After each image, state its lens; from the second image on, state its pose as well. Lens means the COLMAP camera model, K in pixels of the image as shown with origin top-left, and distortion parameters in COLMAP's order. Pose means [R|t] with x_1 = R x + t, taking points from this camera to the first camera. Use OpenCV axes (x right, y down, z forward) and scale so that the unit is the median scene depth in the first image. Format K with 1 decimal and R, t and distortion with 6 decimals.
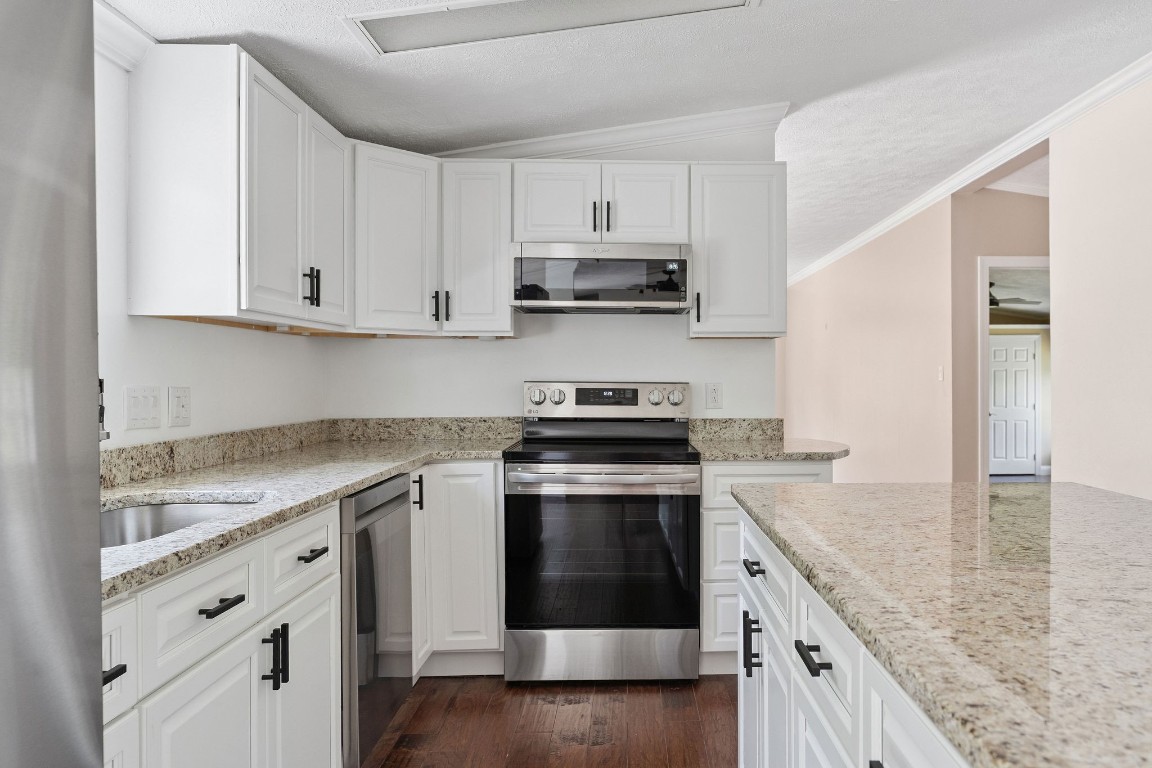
lens RADIAL K [[806.6, 0, 577.2], [0, 806.6, 377.5], [0, 0, 1]] dist [-0.015091, -0.000136]
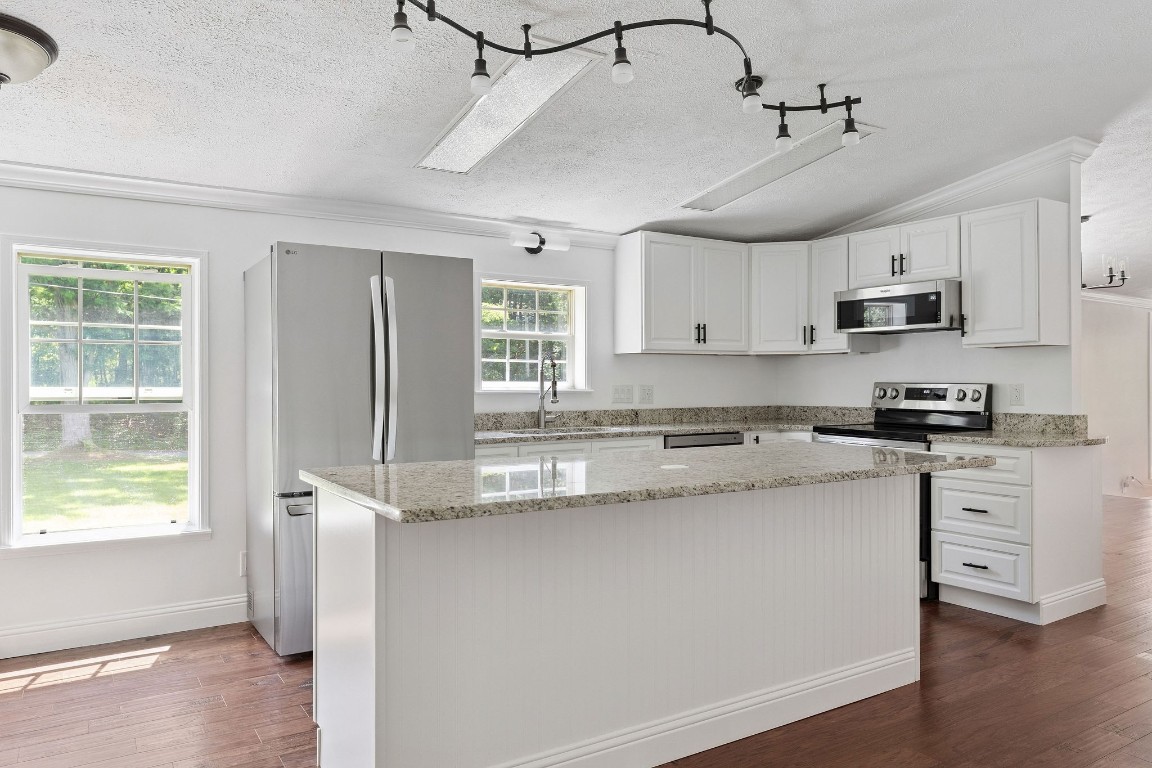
lens RADIAL K [[806.6, 0, 575.9], [0, 806.6, 386.8], [0, 0, 1]] dist [-0.015091, -0.000136]
pose [[0.505158, 0.004404, -0.863016, 0.957606], [0.003413, 0.999969, 0.007100, 0.000410], [0.863020, -0.006533, 0.505127, -0.191832]]
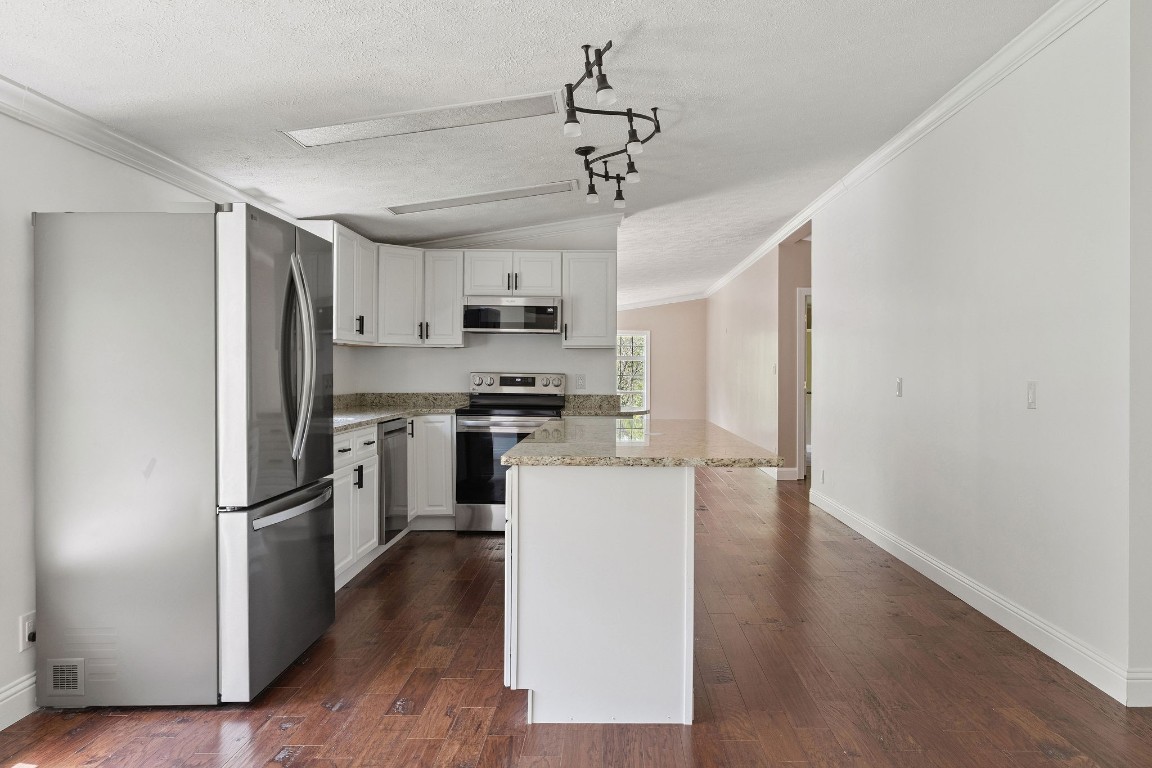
lens RADIAL K [[884.1, 0, 571.3], [0, 884.1, 365.2], [0, 0, 1]] dist [-0.014135, 0.001210]
pose [[0.999978, 0.006152, -0.002492, 0.168484], [-0.006168, 0.999960, -0.006457, 0.000174], [0.002452, 0.006472, 0.999976, -0.986427]]
